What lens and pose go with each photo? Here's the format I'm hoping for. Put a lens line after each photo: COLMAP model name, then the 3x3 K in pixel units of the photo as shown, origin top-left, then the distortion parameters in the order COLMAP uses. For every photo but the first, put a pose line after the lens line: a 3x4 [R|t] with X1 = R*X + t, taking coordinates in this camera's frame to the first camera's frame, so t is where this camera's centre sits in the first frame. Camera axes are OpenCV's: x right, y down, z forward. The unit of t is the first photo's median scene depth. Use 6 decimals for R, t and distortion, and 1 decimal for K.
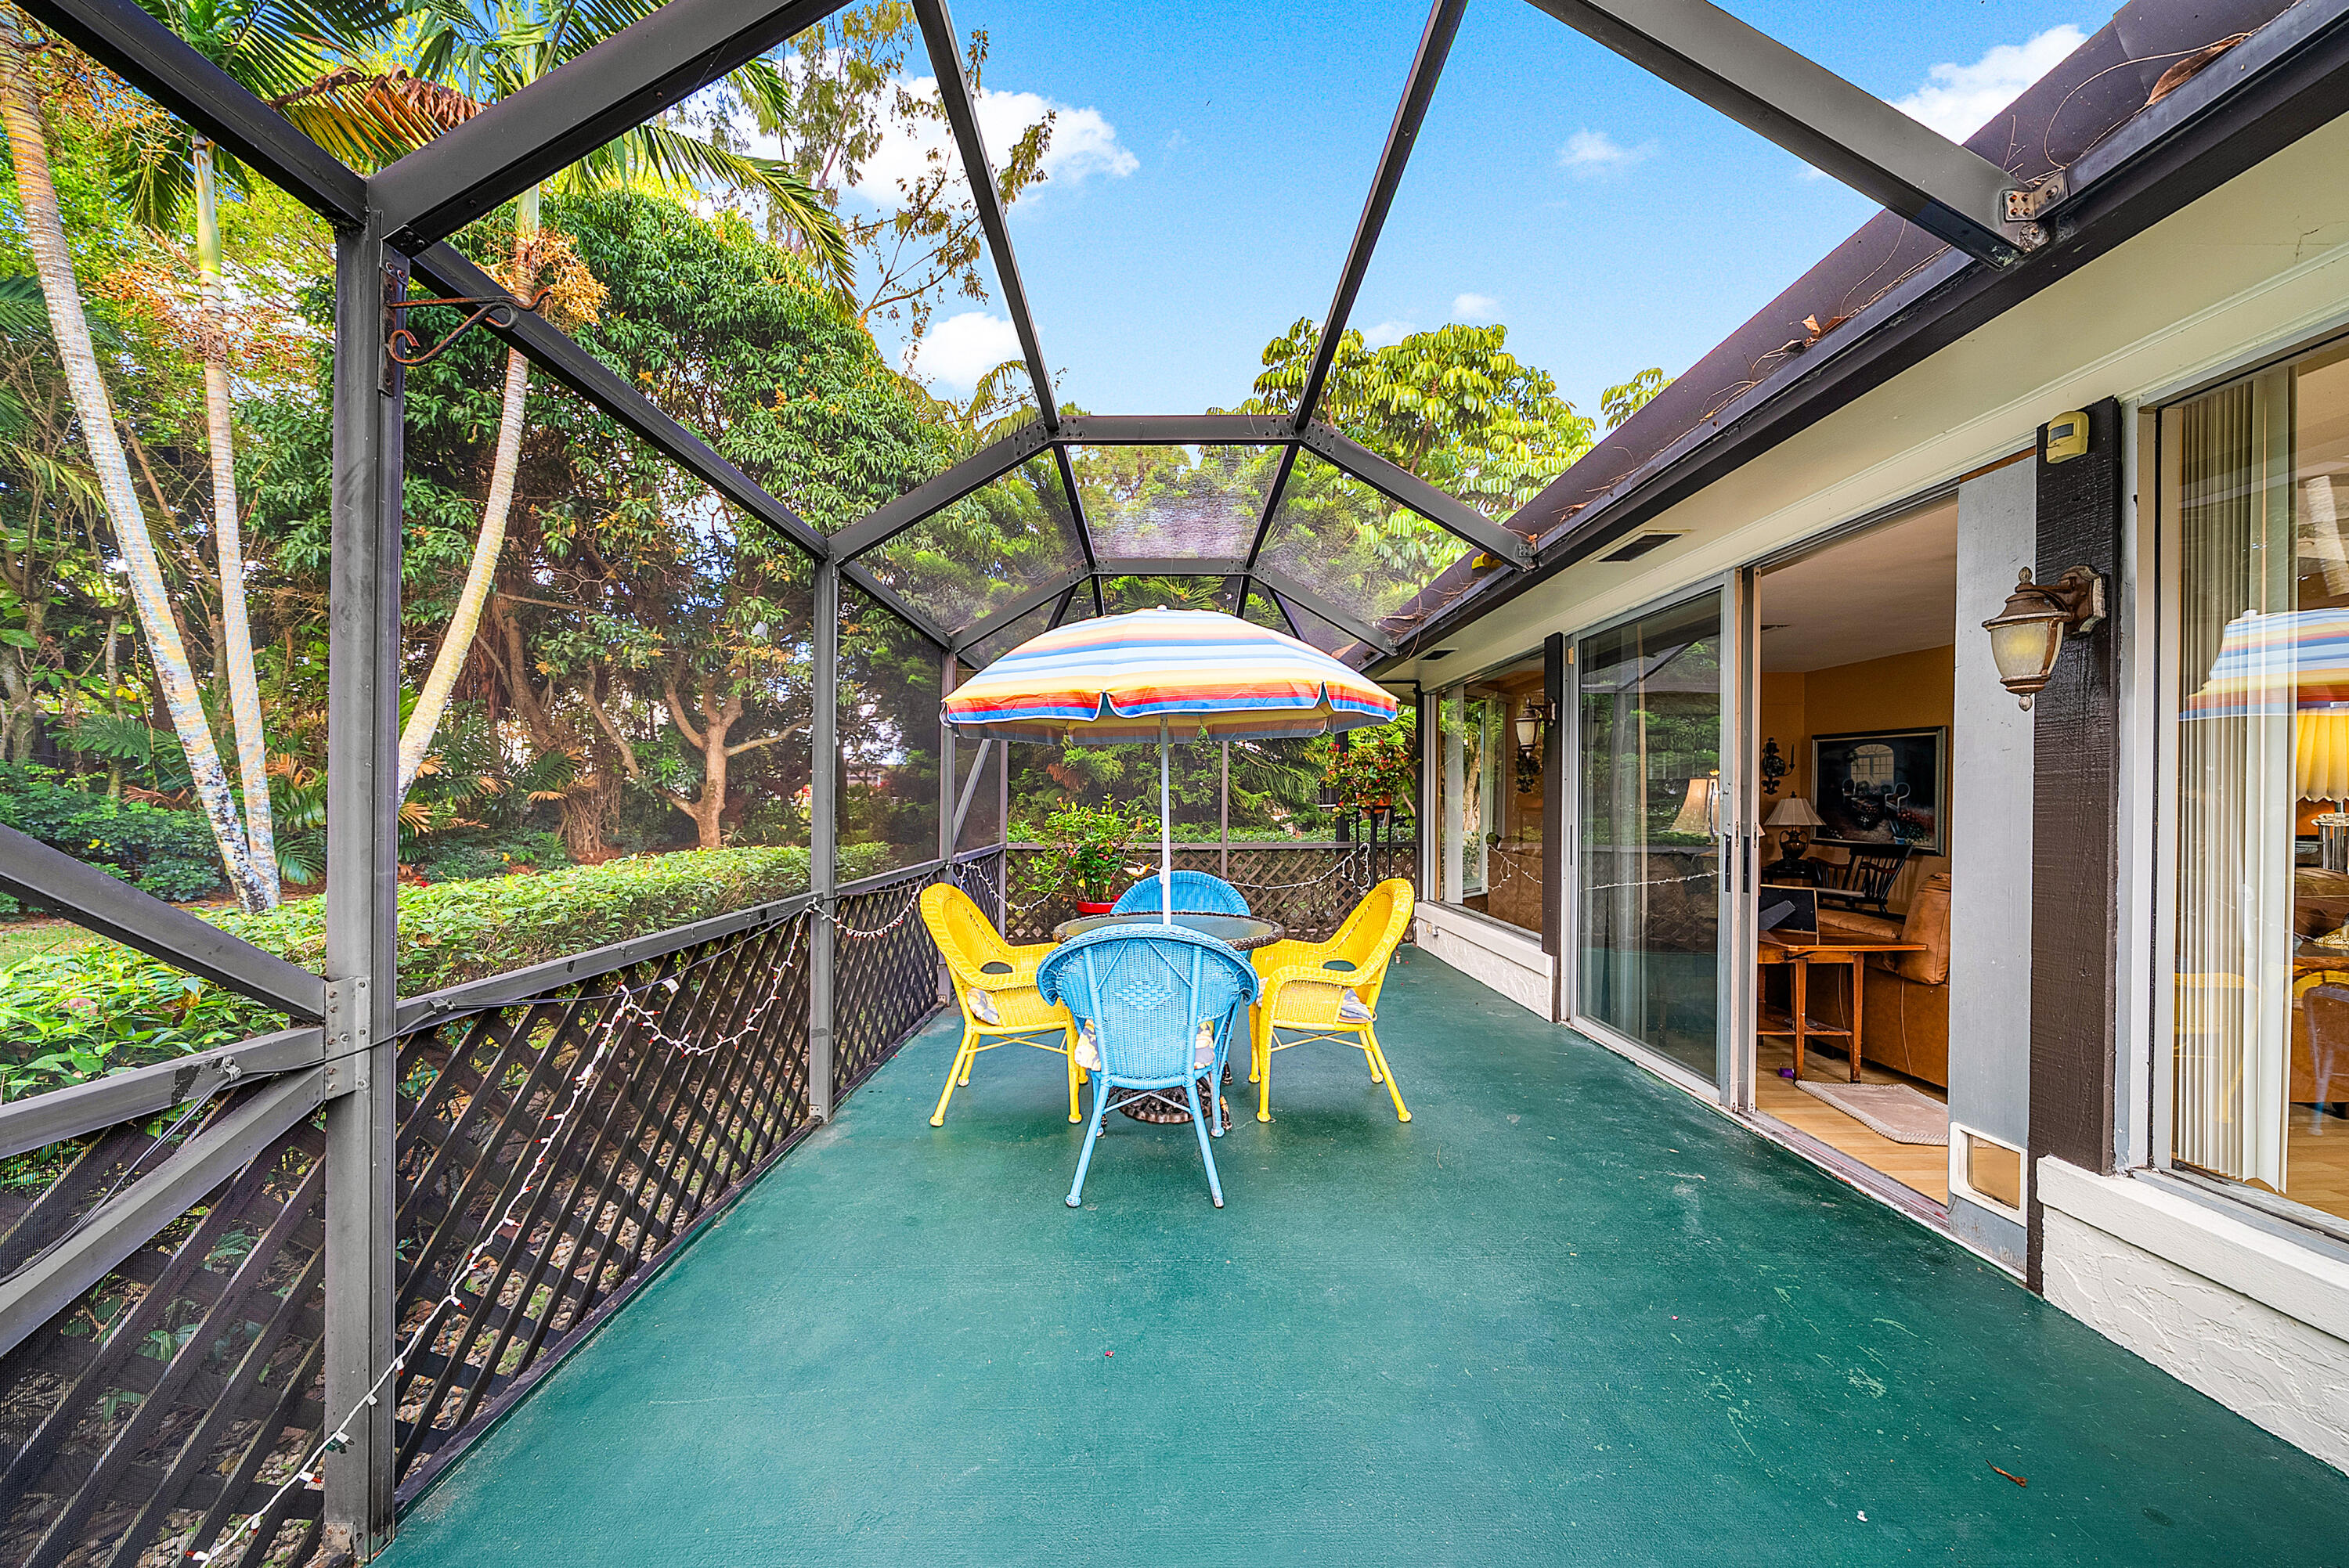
lens RADIAL K [[807.8, 0, 1166.6], [0, 807.8, 795.8], [0, 0, 1]] dist [-0.002759, -0.000476]
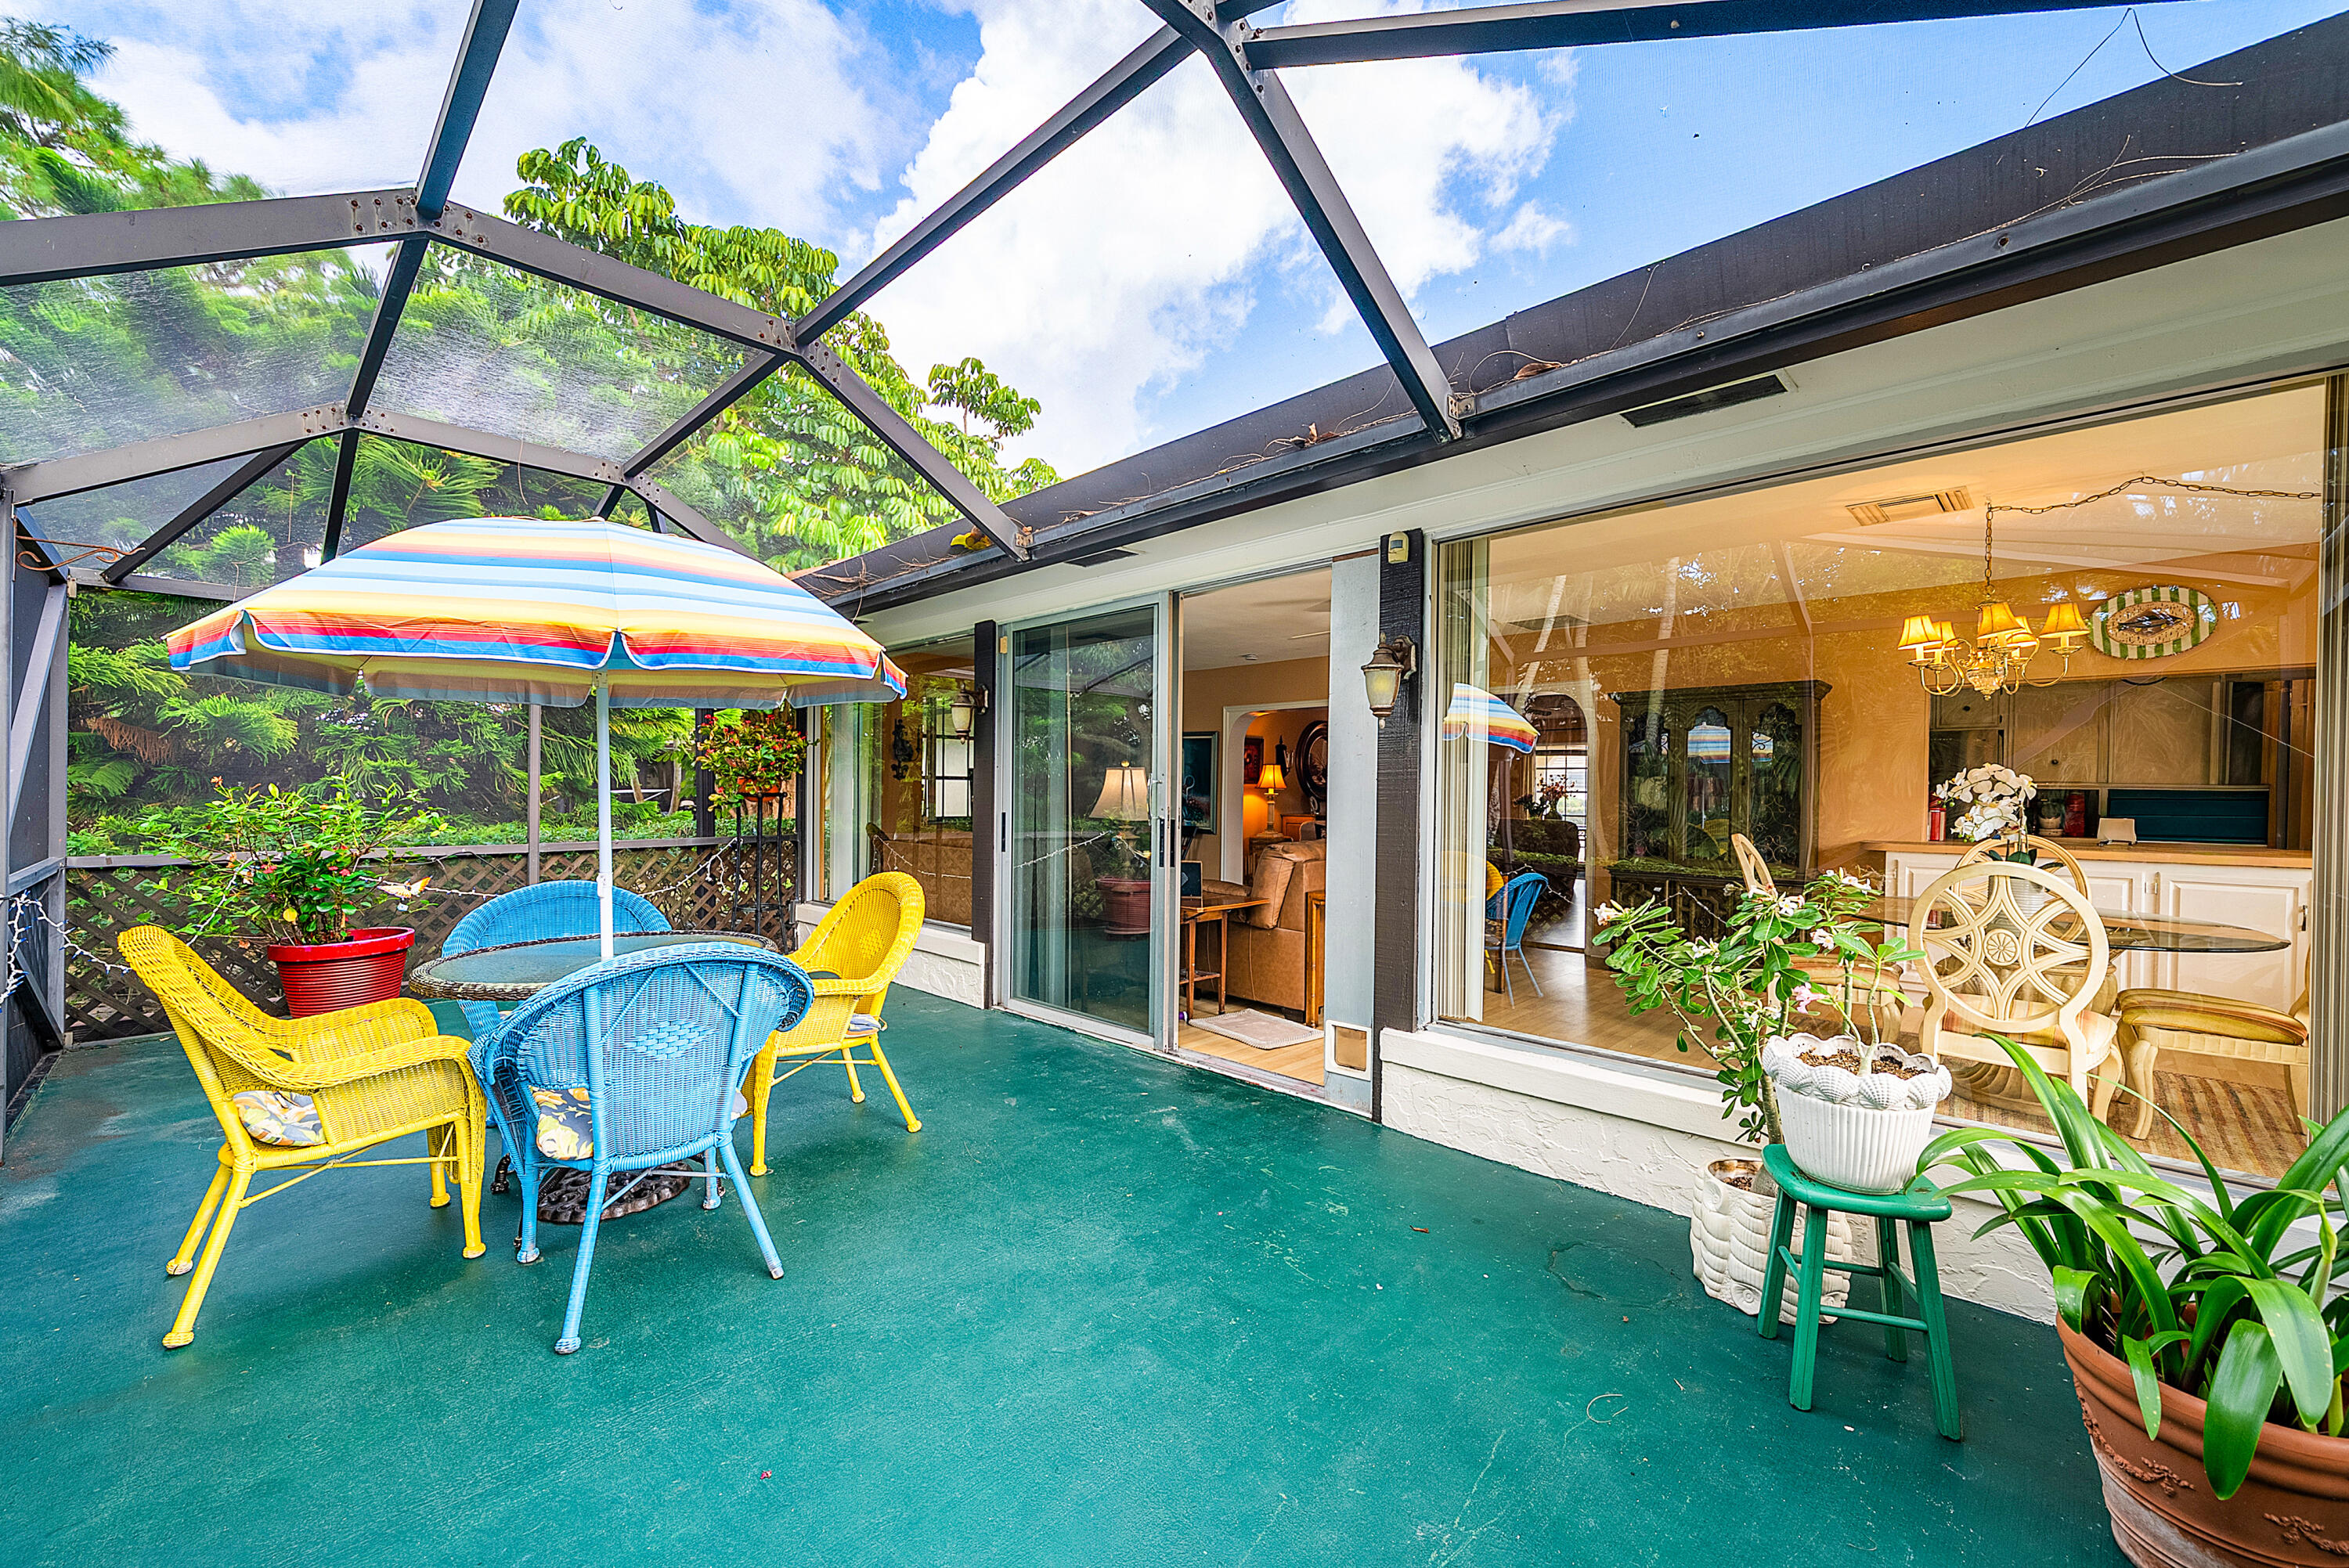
lens RADIAL K [[928.8, 0, 1157.8], [0, 928.8, 793.3], [0, 0, 1]] dist [-0.002606, 0.000590]
pose [[0.708910, 0.004609, 0.705284, -0.263212], [-0.012640, 0.999901, 0.006170, 0.004342], [-0.705186, -0.013289, 0.708898, 0.051014]]
